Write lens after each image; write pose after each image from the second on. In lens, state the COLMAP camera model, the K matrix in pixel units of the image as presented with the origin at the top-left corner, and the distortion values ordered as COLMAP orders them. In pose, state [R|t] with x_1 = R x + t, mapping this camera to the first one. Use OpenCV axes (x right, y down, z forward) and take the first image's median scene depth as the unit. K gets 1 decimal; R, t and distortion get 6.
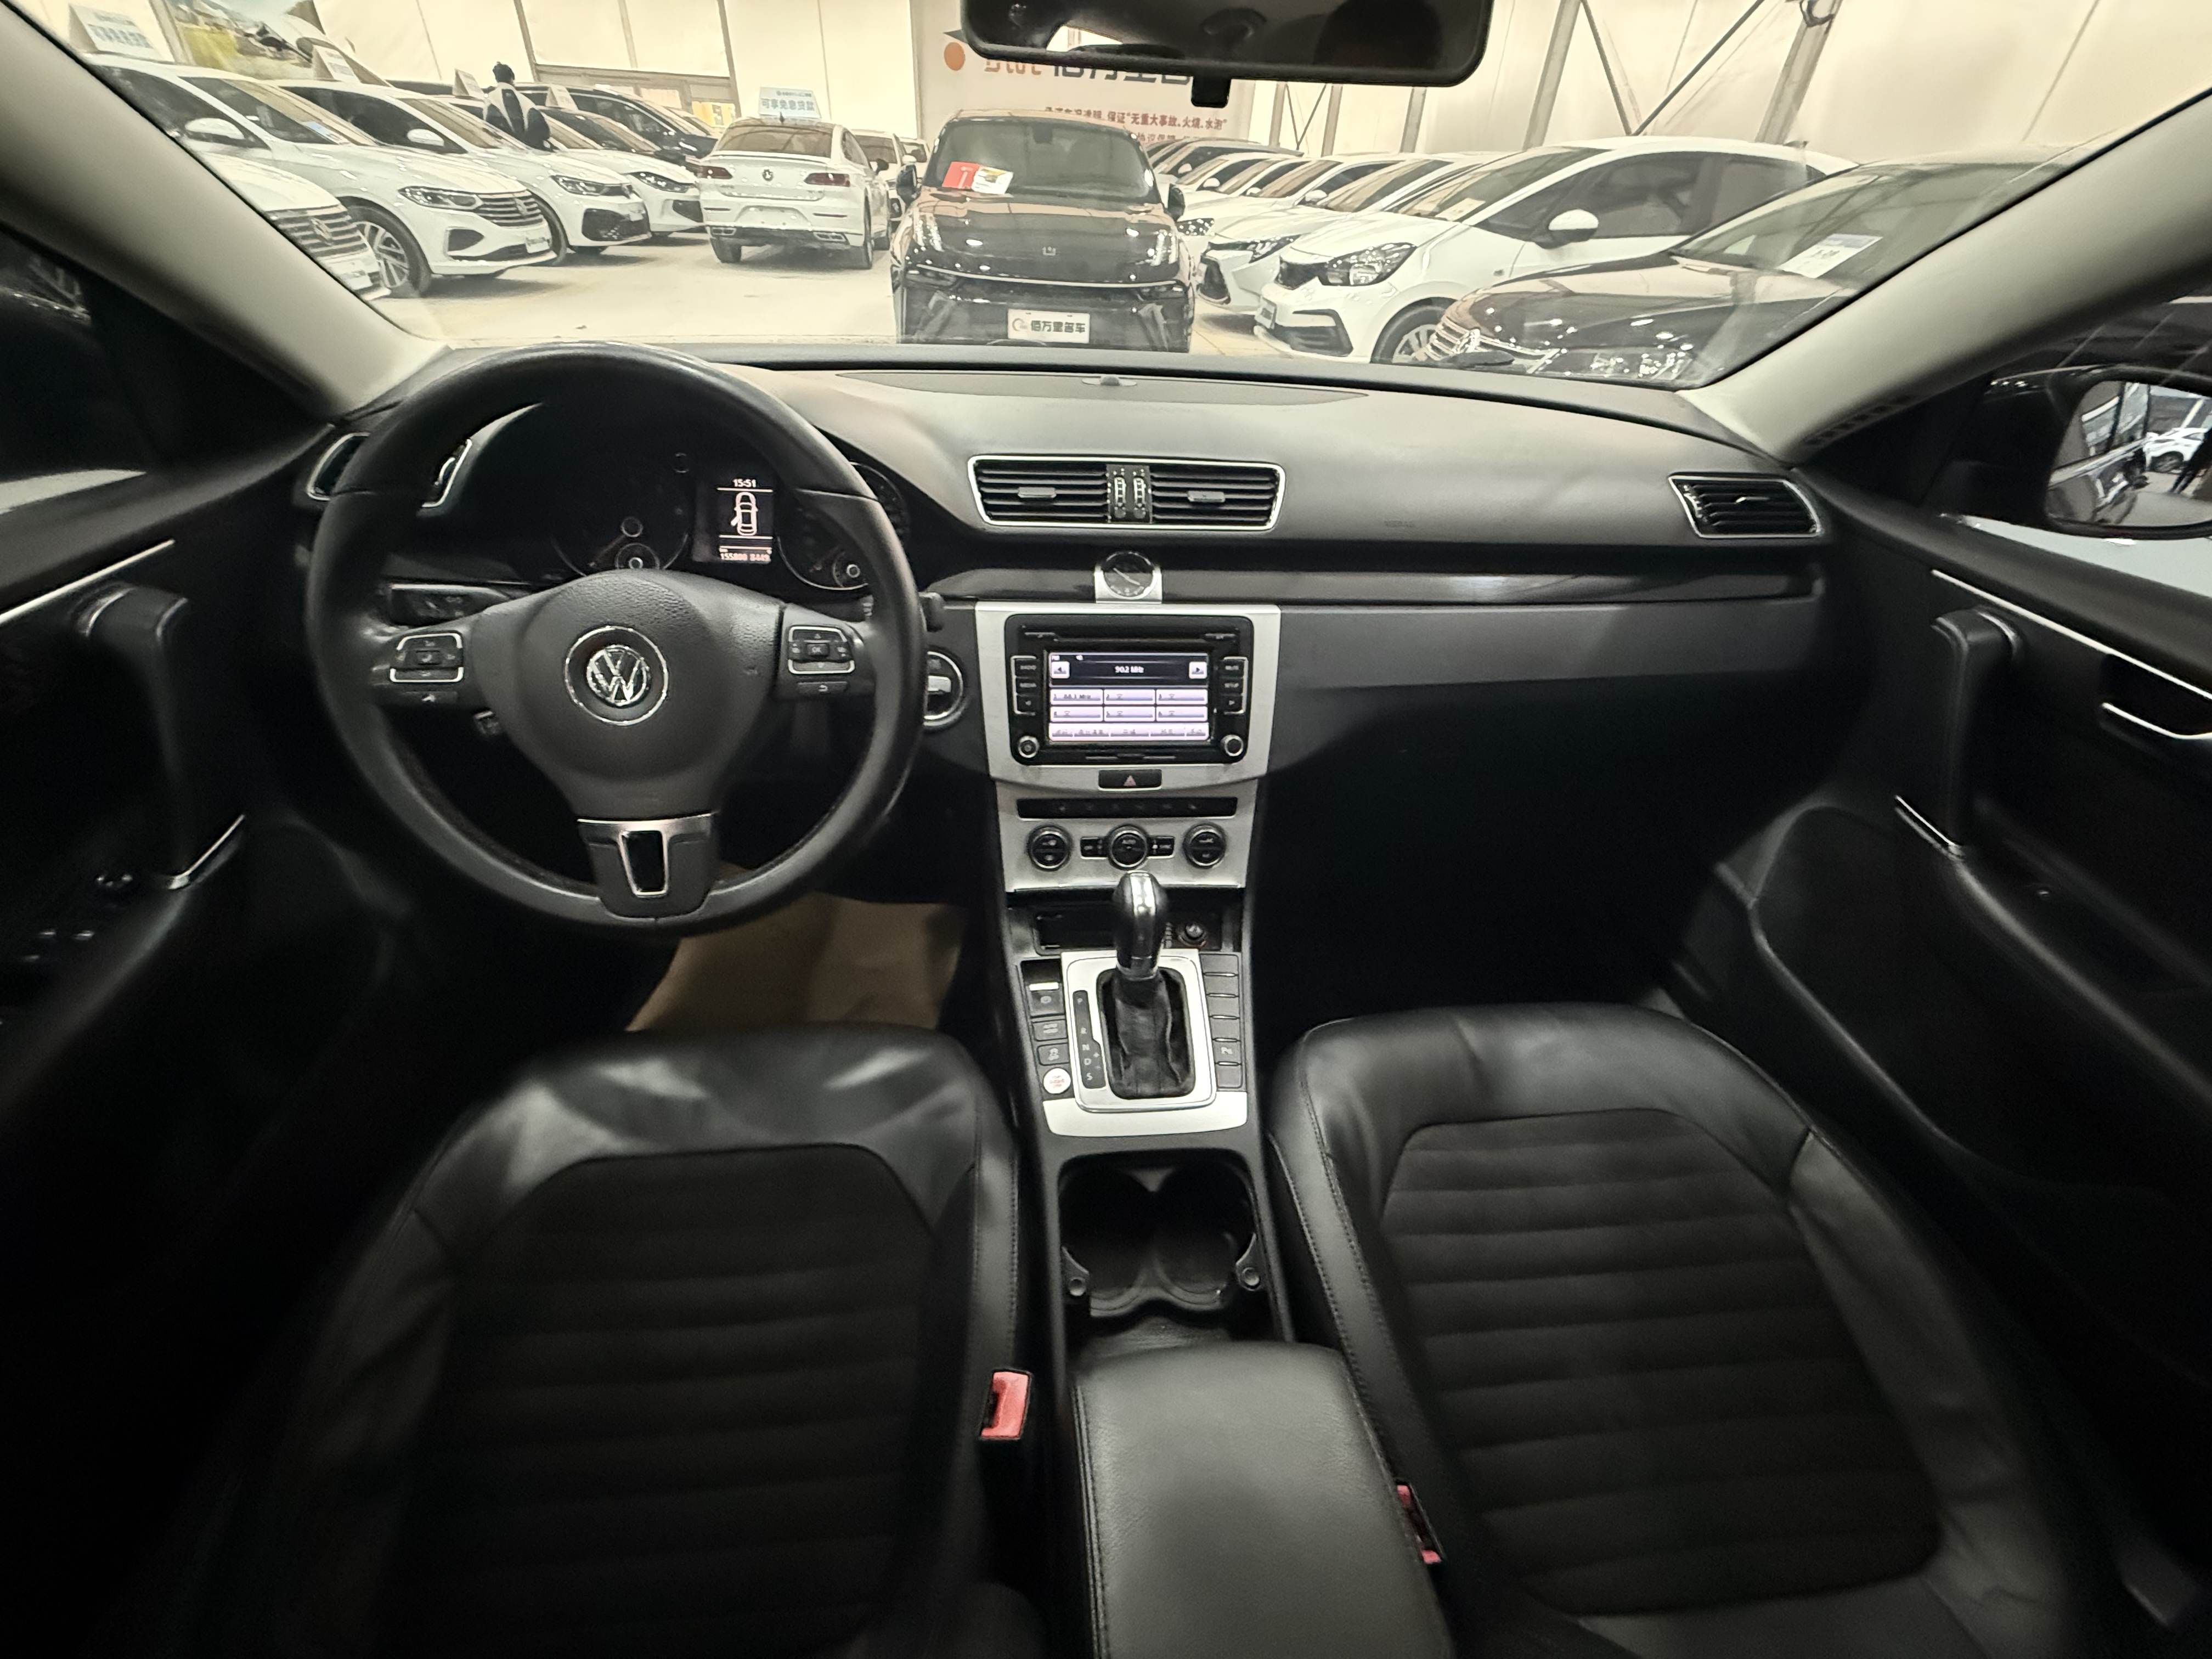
lens RADIAL K [[886.9, 0, 1256.8], [0, 886.9, 793.1], [0, 0, 1]] dist [-0.004295, 0.000037]
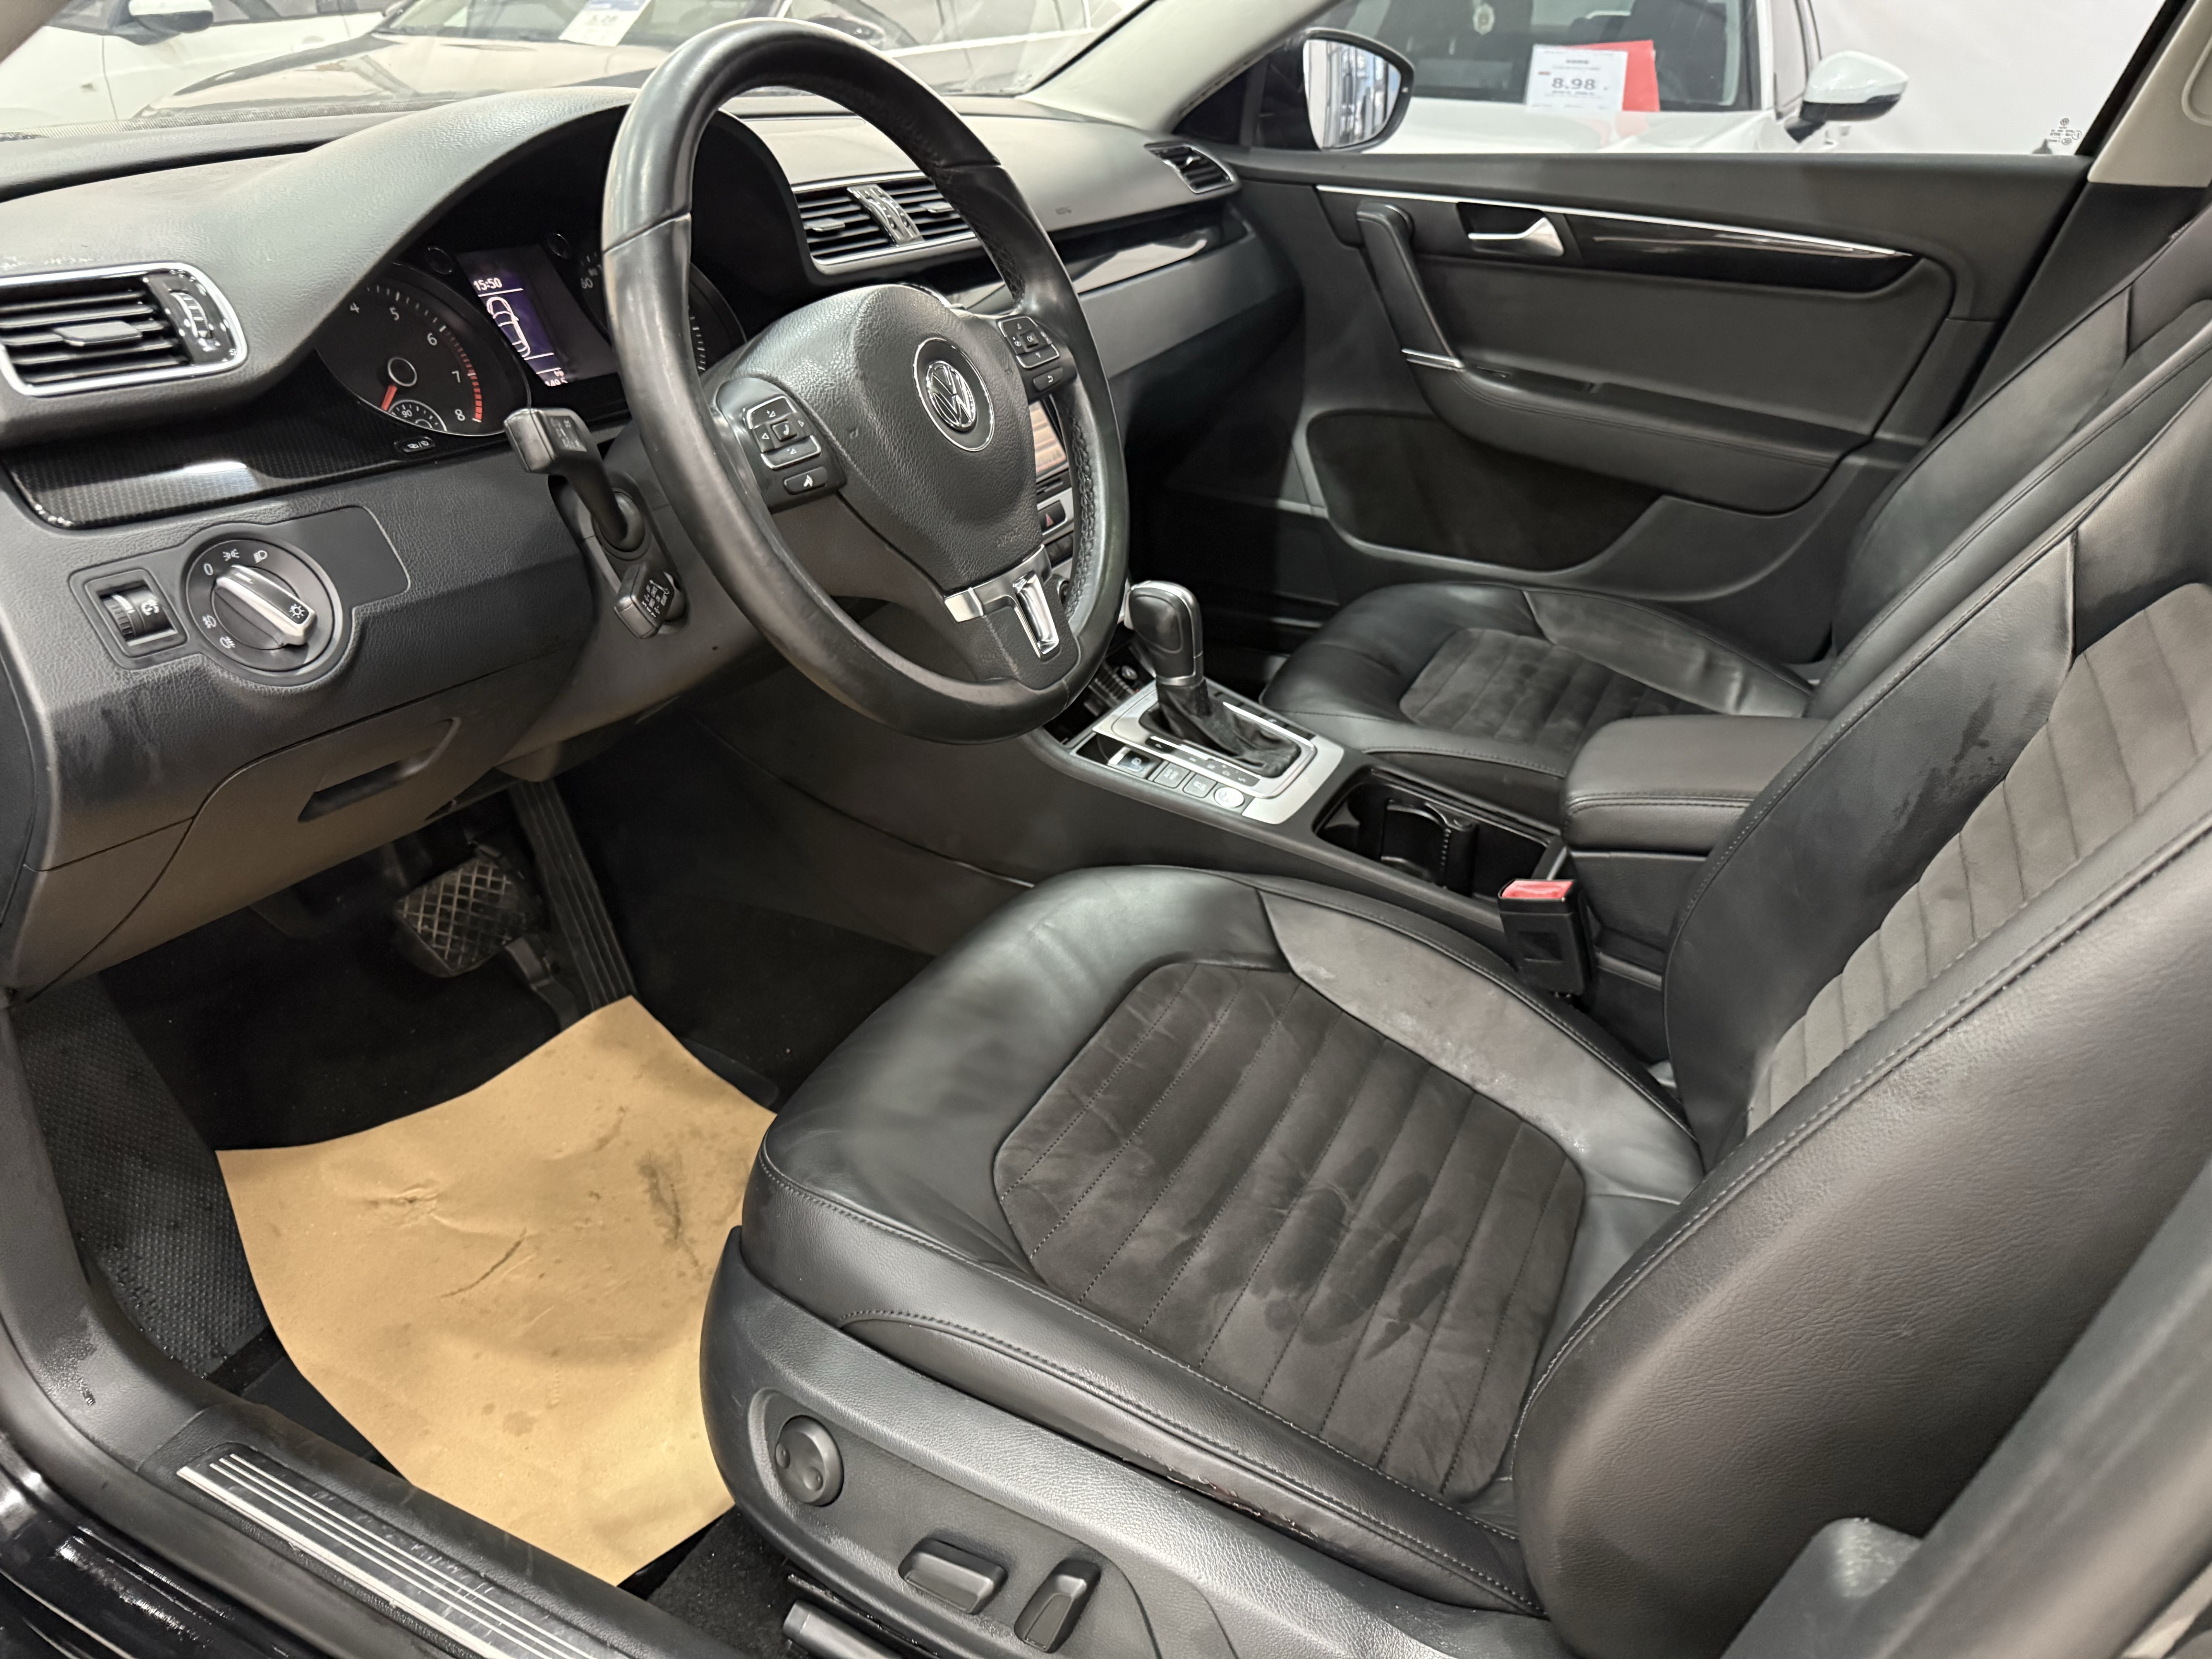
lens RADIAL K [[1567.6, 0, 1106.5], [0, 1567.6, 819.8], [0, 0, 1]] dist [0.017798, -0.023877]
pose [[0.512924, -0.418608, 0.749451, -1.302073], [0.498939, 0.855813, 0.136544, 0.054564], [-0.698548, 0.303893, 0.647827, 0.049619]]
